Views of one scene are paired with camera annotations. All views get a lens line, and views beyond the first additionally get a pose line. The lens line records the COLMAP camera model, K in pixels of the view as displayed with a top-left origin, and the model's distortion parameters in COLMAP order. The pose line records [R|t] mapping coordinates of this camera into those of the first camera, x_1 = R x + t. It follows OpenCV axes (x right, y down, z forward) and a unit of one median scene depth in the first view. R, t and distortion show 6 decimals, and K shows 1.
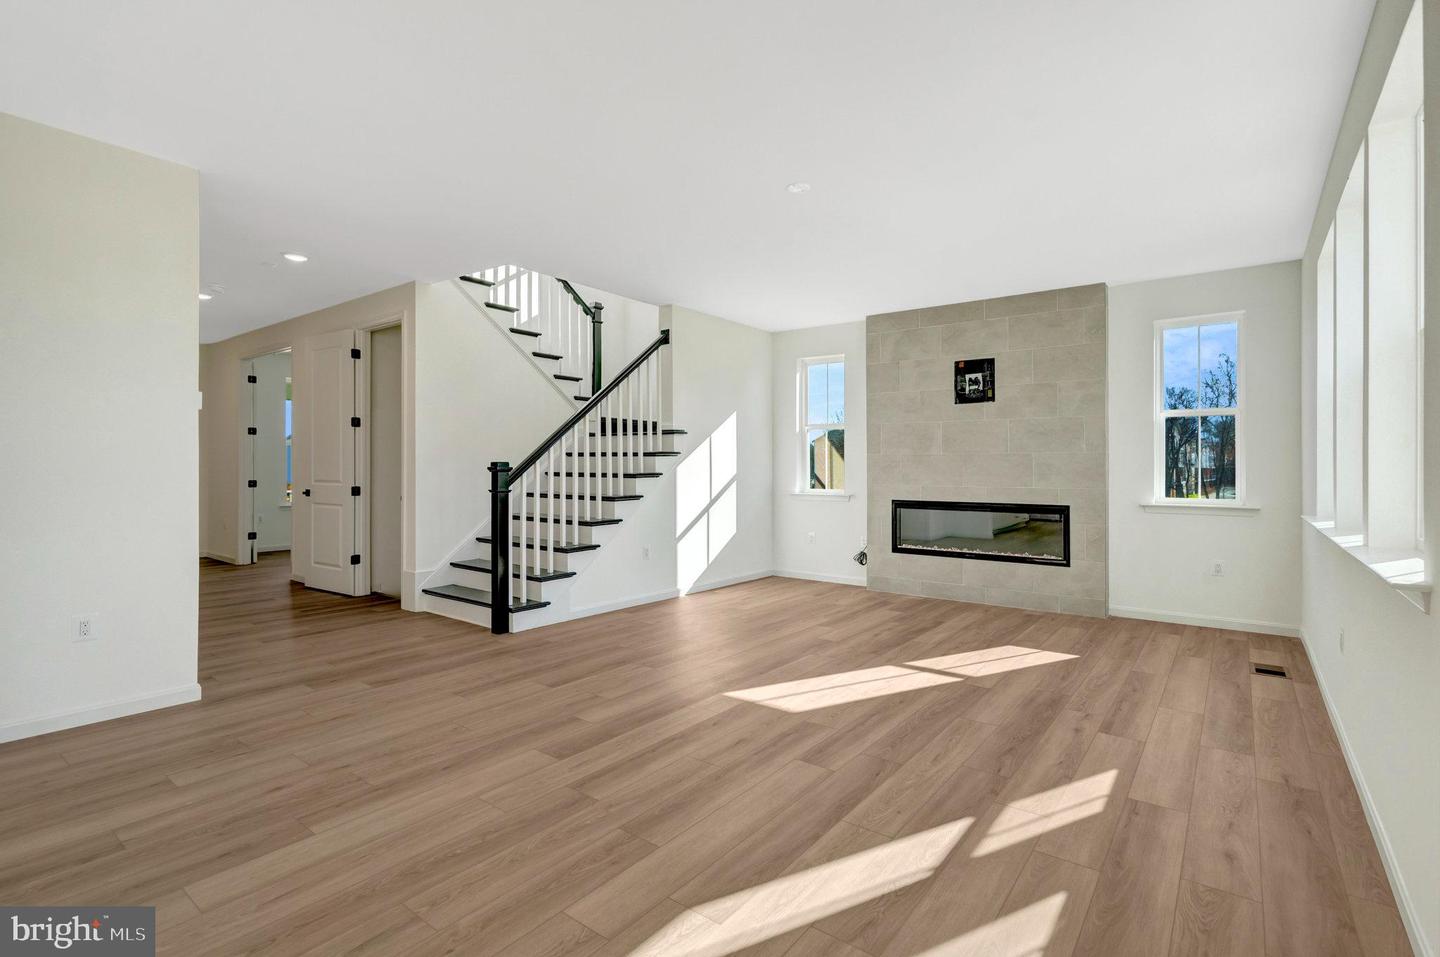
lens RADIAL K [[682.9, 0, 717.7], [0, 682.9, 470.8], [0, 0, 1]] dist [-0.002290, -0.000401]
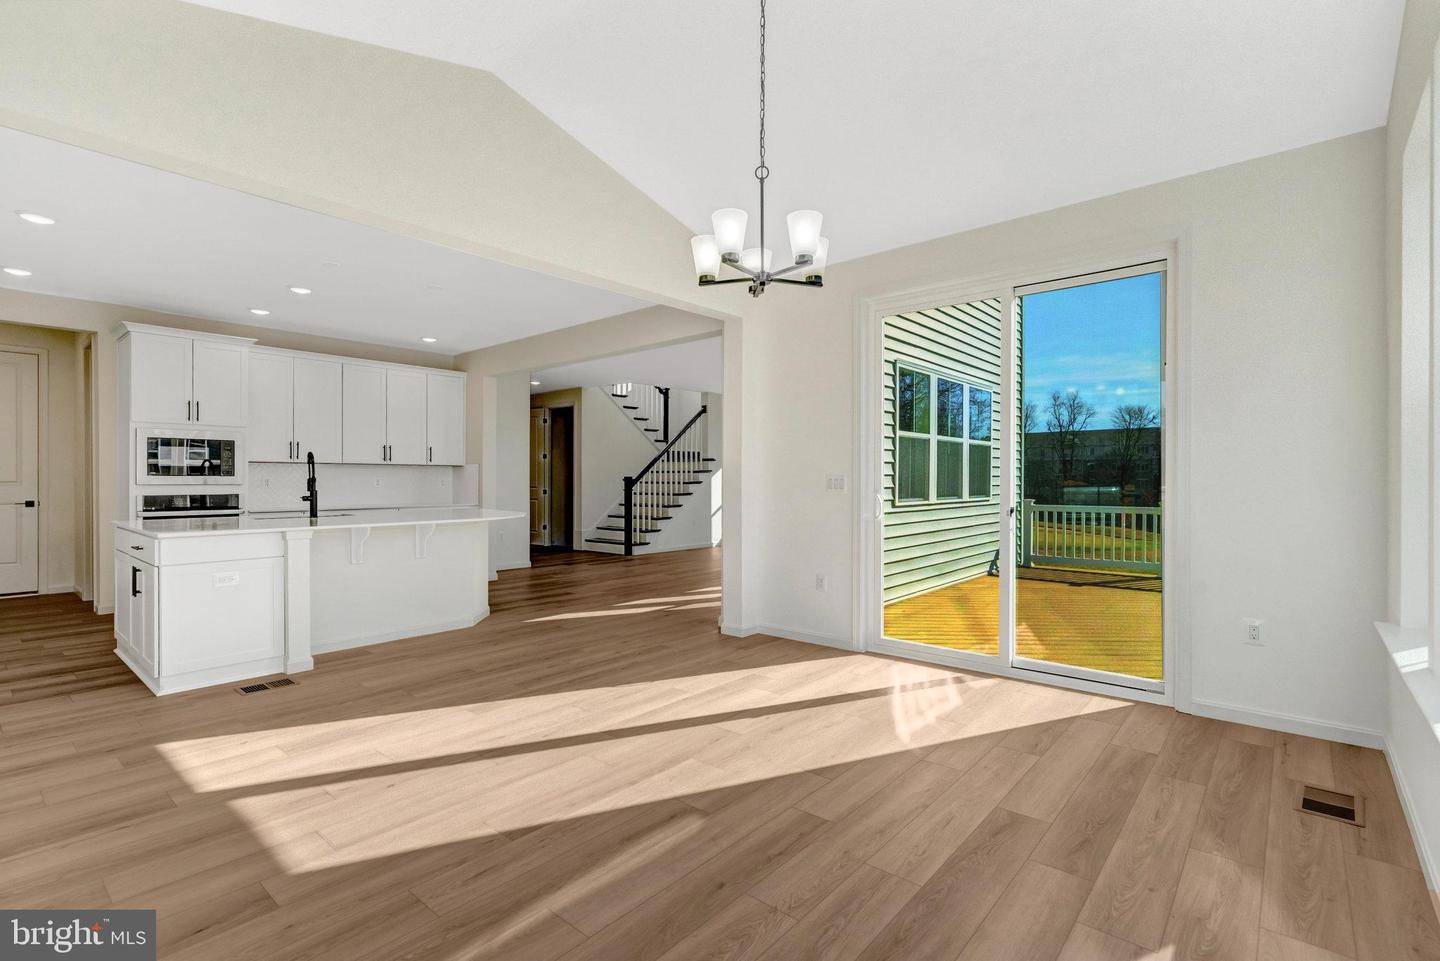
lens RADIAL K [[668.2, 0, 720.0], [0, 668.2, 480.5], [0, 0, 1]] dist [0.000179, -0.000177]
pose [[0.998098, -0.005596, -0.061389, 0.080949], [0.005726, 0.999982, 0.001943, -0.002362], [0.061377, -0.002290, 0.998112, -0.860539]]
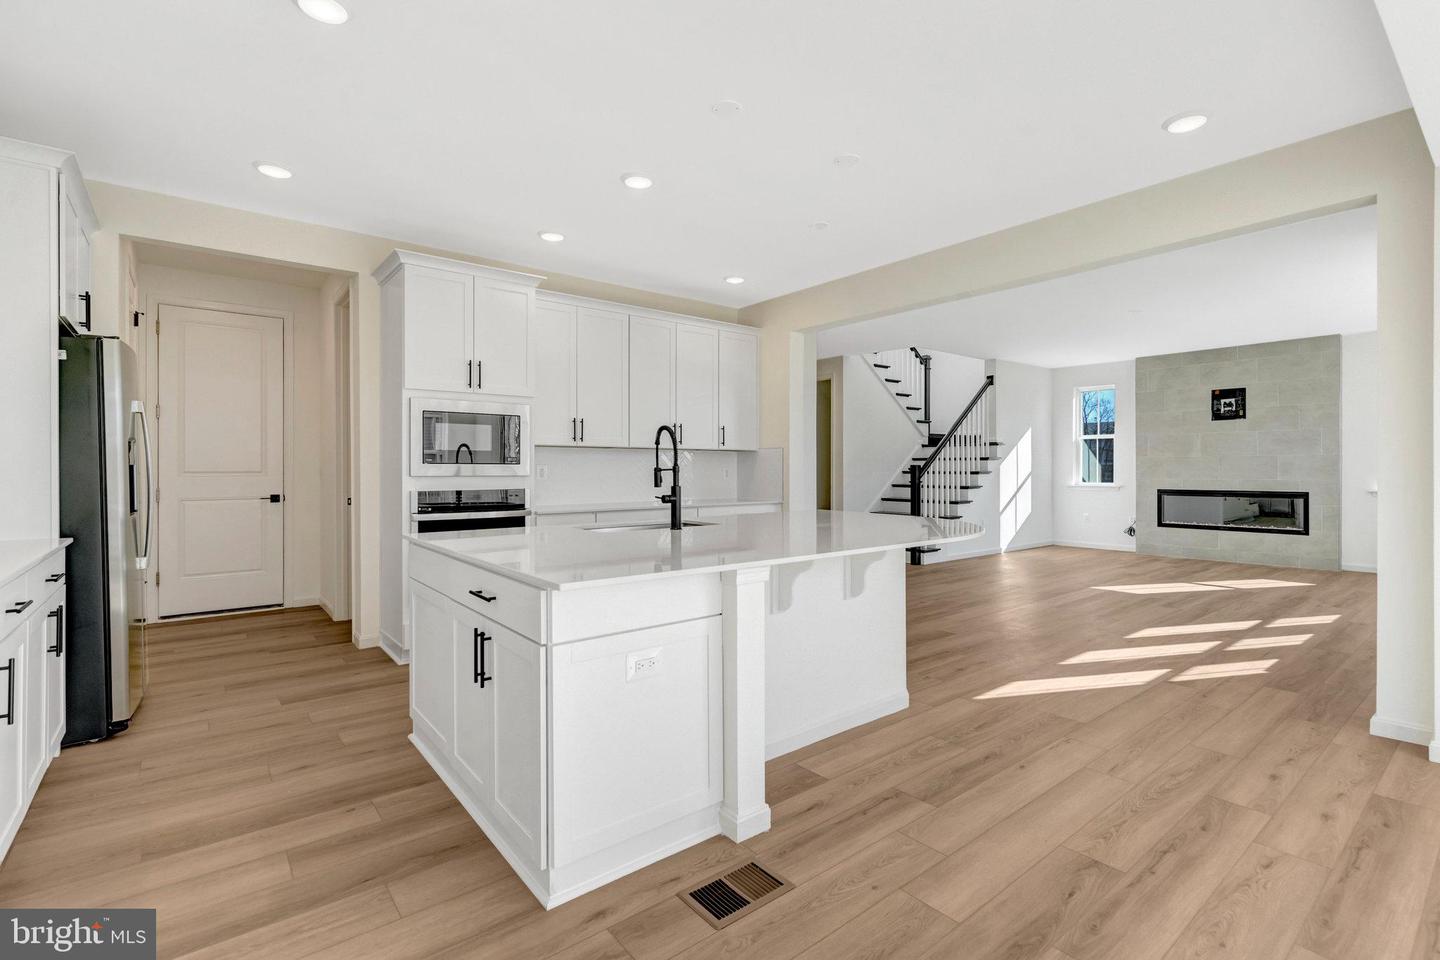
lens RADIAL K [[656.0, 0, 721.9], [0, 656.0, 478.0], [0, 0, 1]] dist [-0.000934, -0.000628]
pose [[0.970872, -0.003138, -0.239577, -0.311150], [0.006563, 0.999887, 0.013503, -0.004652], [0.239507, -0.014682, 0.970784, -0.557418]]
